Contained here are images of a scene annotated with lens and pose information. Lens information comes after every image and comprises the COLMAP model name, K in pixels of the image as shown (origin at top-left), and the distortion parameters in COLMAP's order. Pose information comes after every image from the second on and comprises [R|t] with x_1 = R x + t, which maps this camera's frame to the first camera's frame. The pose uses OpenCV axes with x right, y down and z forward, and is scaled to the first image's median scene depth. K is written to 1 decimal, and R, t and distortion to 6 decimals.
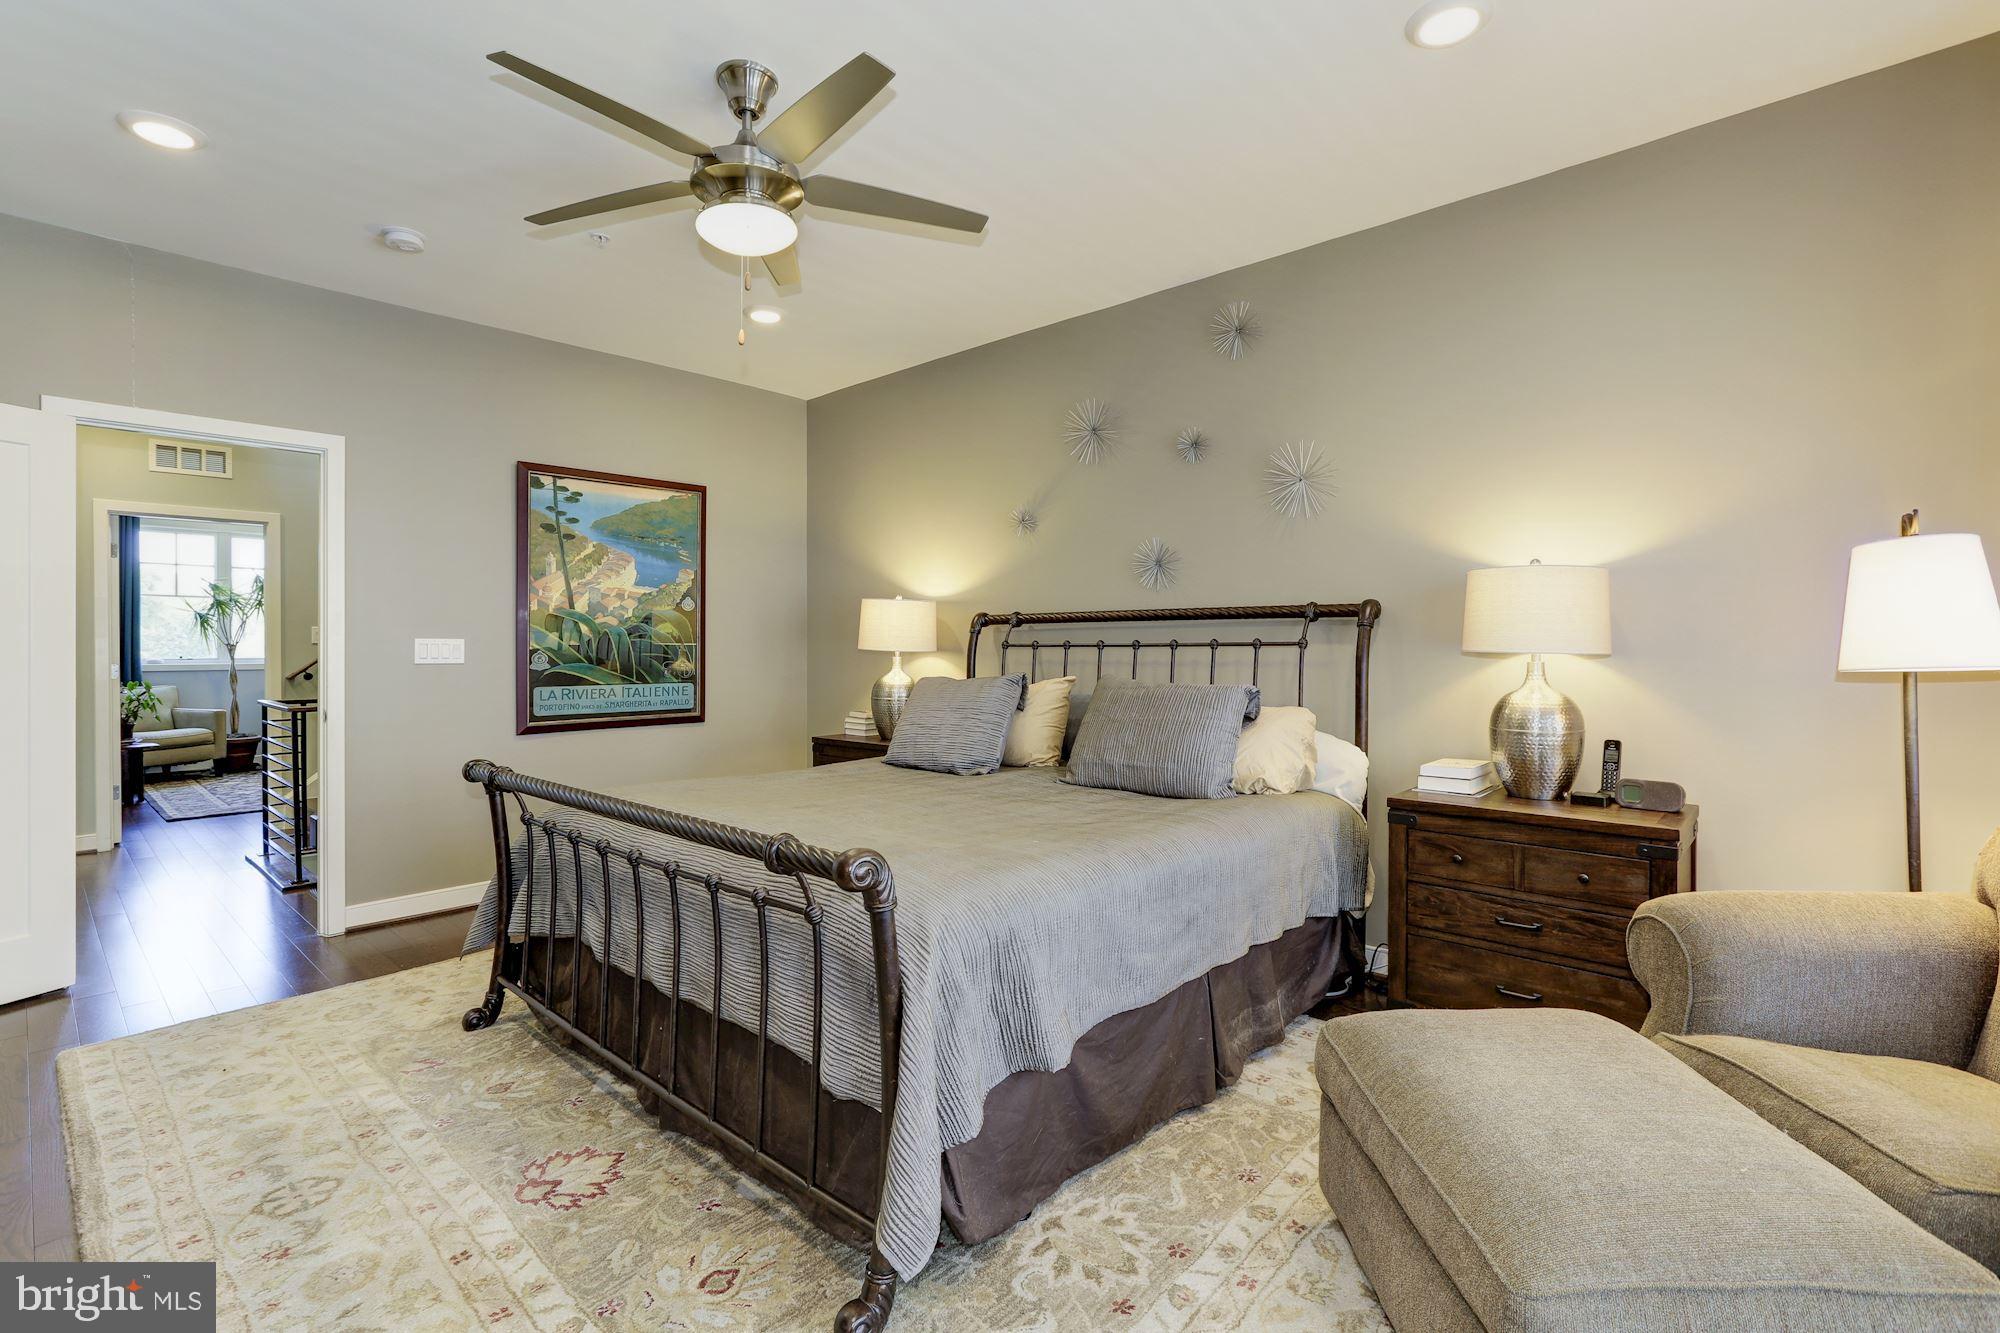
lens RADIAL K [[926.4, 0, 1003.6], [0, 926.4, 659.0], [0, 0, 1]] dist [-0.034618, 0.016301]
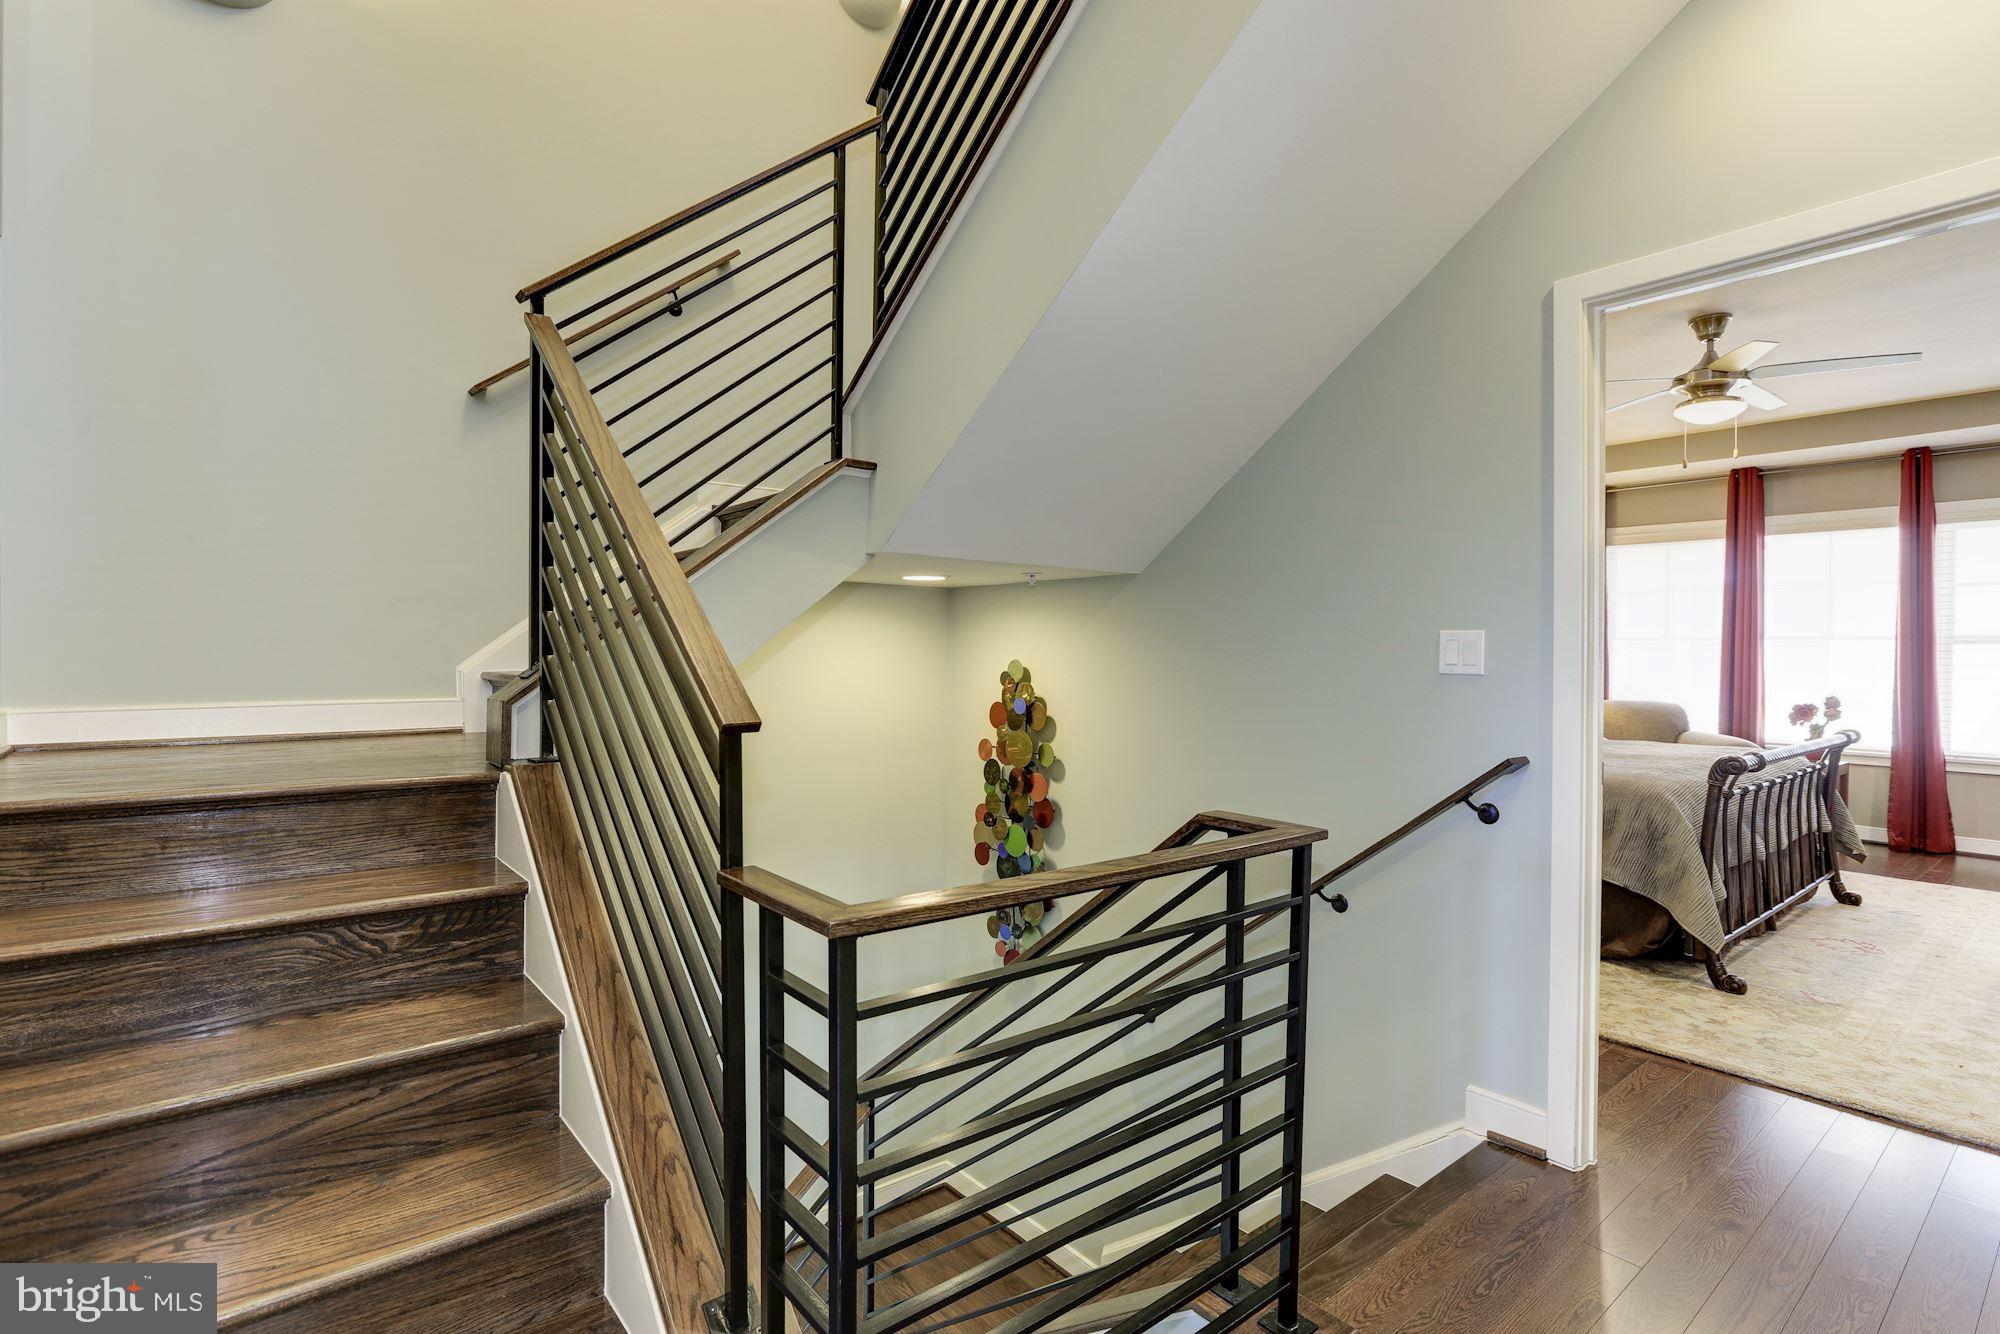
lens RADIAL K [[947.9, 0, 999.6], [0, 947.9, 667.8], [0, 0, 1]] dist [-0.023058, 0.007154]
pose [[0.151005, -0.007357, 0.988506, -1.902212], [-0.001479, 0.999970, 0.007669, -0.001957], [-0.988532, -0.002620, 0.150989, 1.771673]]
